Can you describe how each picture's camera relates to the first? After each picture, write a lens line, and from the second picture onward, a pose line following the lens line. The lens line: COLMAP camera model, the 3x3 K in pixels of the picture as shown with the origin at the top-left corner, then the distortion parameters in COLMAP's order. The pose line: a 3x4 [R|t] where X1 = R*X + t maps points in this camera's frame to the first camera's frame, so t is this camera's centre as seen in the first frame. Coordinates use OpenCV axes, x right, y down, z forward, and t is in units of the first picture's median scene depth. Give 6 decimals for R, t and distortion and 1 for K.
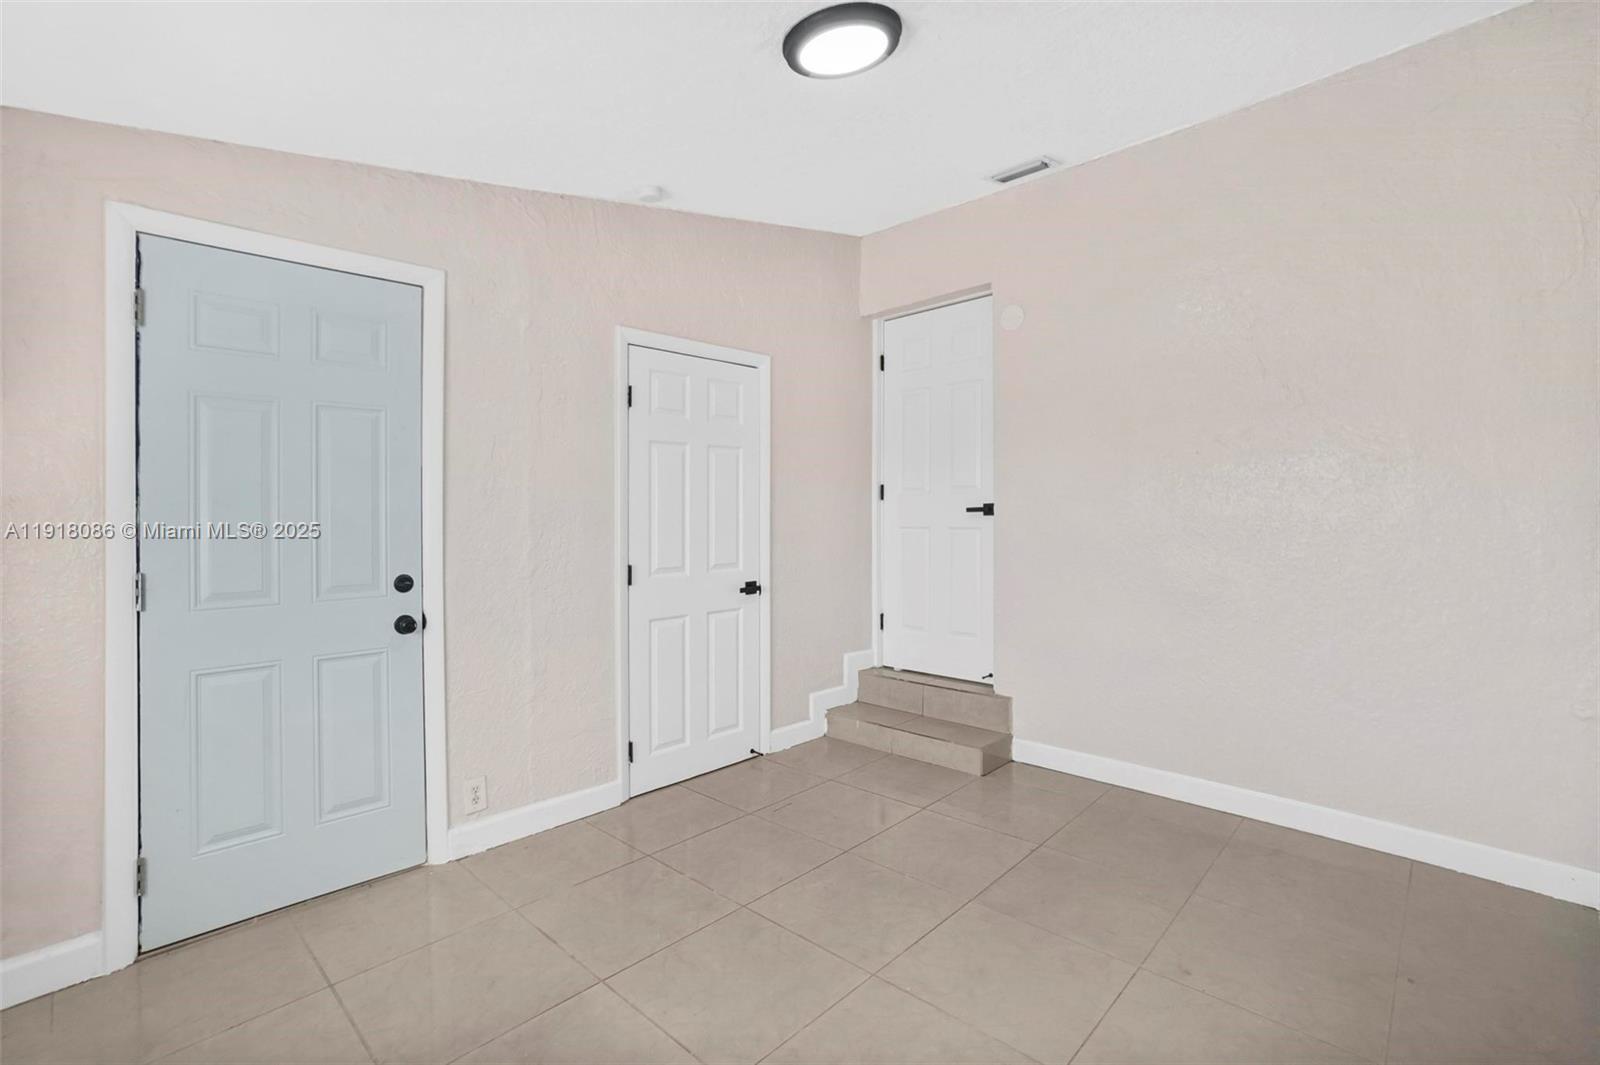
lens RADIAL K [[723.7, 0, 772.6], [0, 723.7, 509.4], [0, 0, 1]] dist [-0.061835, 0.022384]
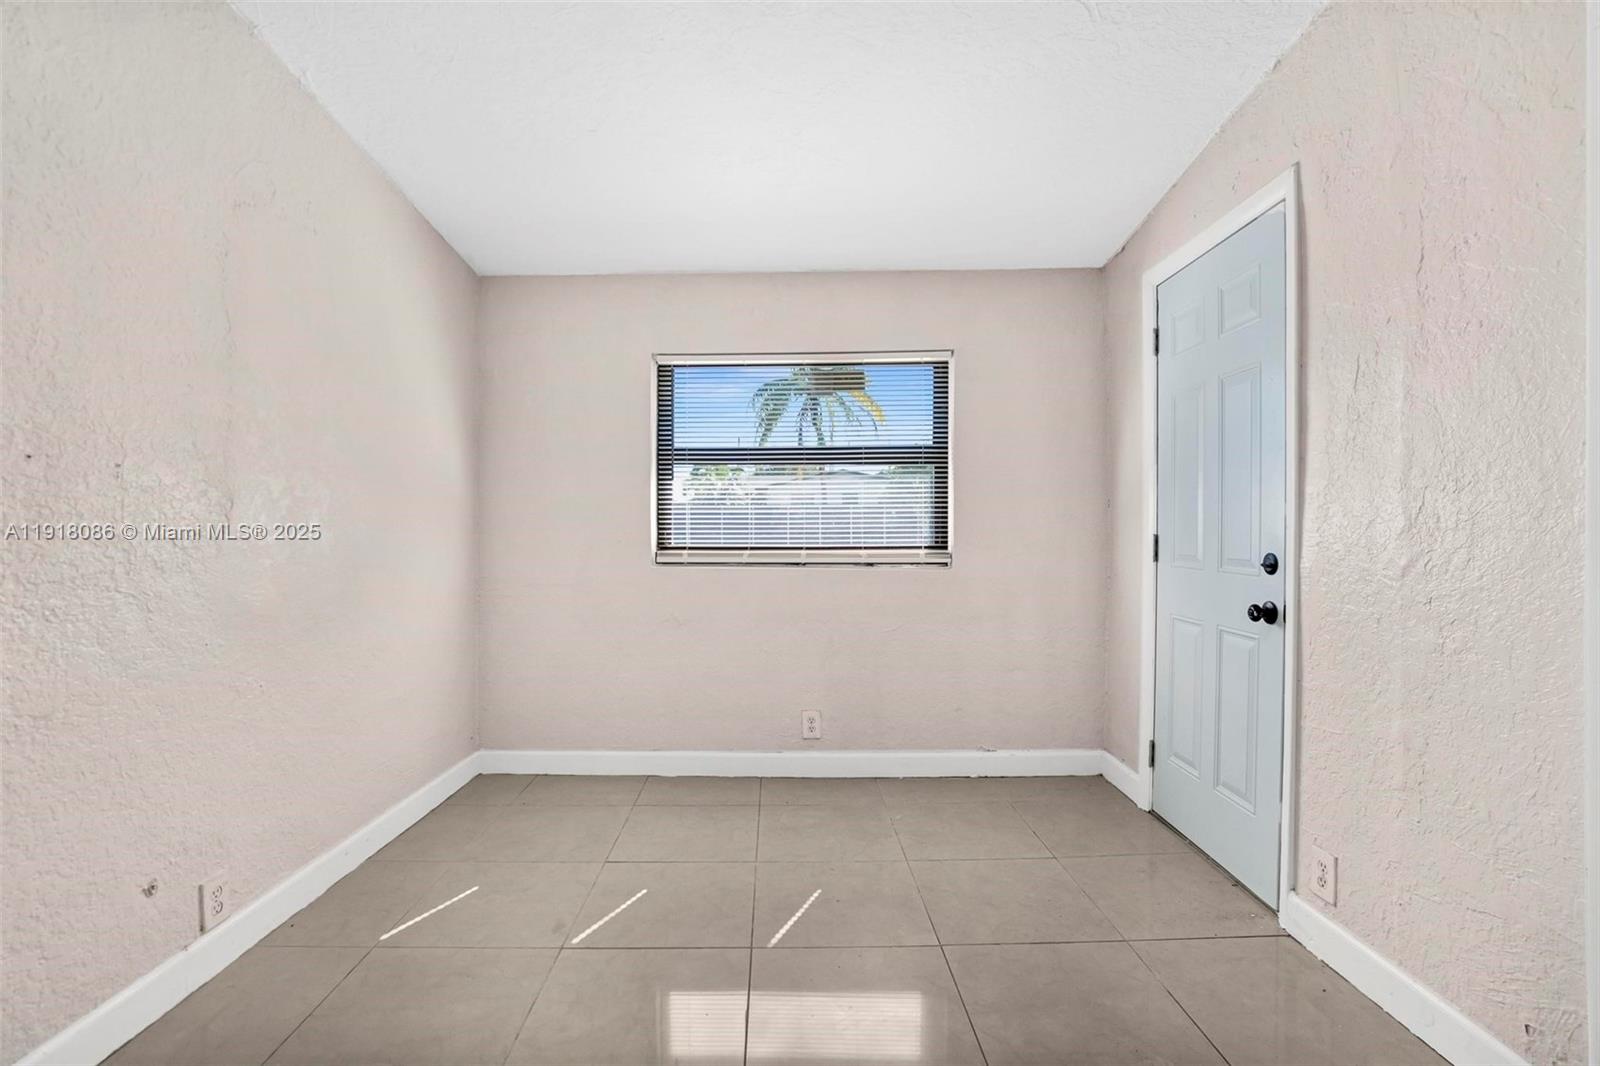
lens RADIAL K [[721.4, 0, 772.0], [0, 721.4, 535.5], [0, 0, 1]] dist [-0.077292, 0.021626]
pose [[-0.722986, 0.011634, -0.690765, 0.417434], [-0.000084, 0.999857, 0.016928, 0.049546], [0.690863, 0.012297, -0.722881, 1.040153]]
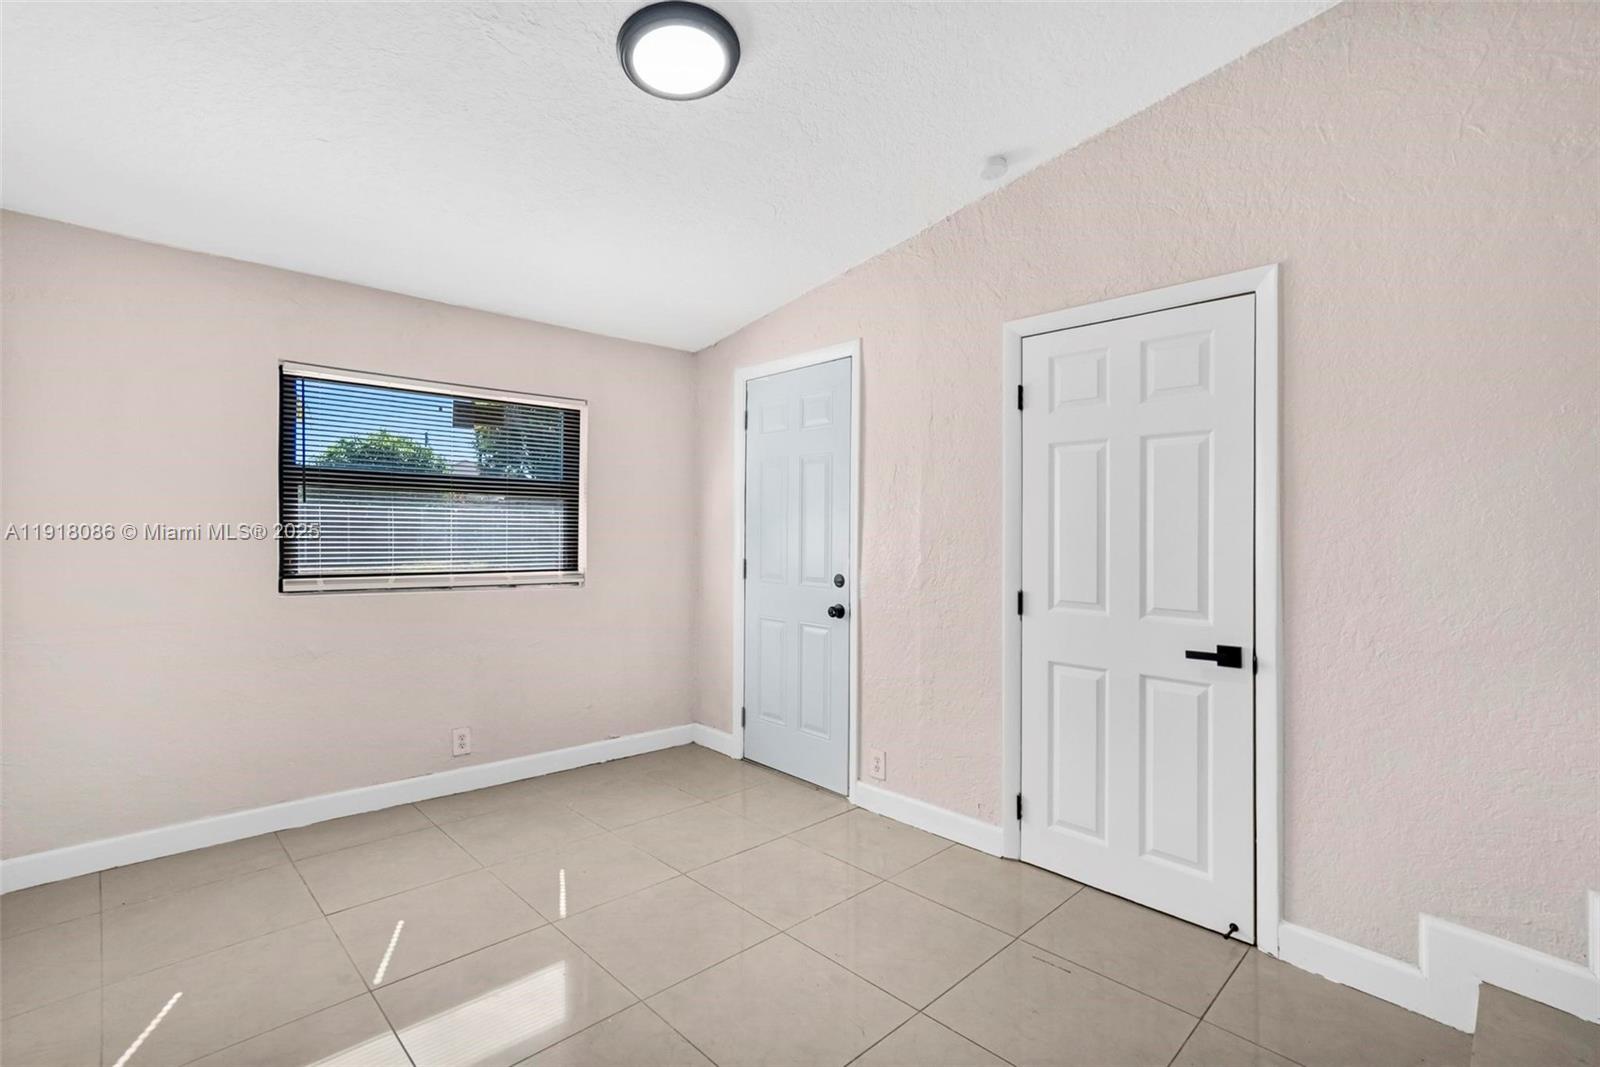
lens RADIAL K [[729.4, 0, 762.8], [0, 729.4, 529.5], [0, 0, 1]] dist [-0.063442, 0.028718]
pose [[-0.058905, -0.004248, -0.998255, 0.764359], [-0.016281, 0.999862, -0.003295, 0.012048], [0.998131, 0.016058, -0.058966, 0.818358]]
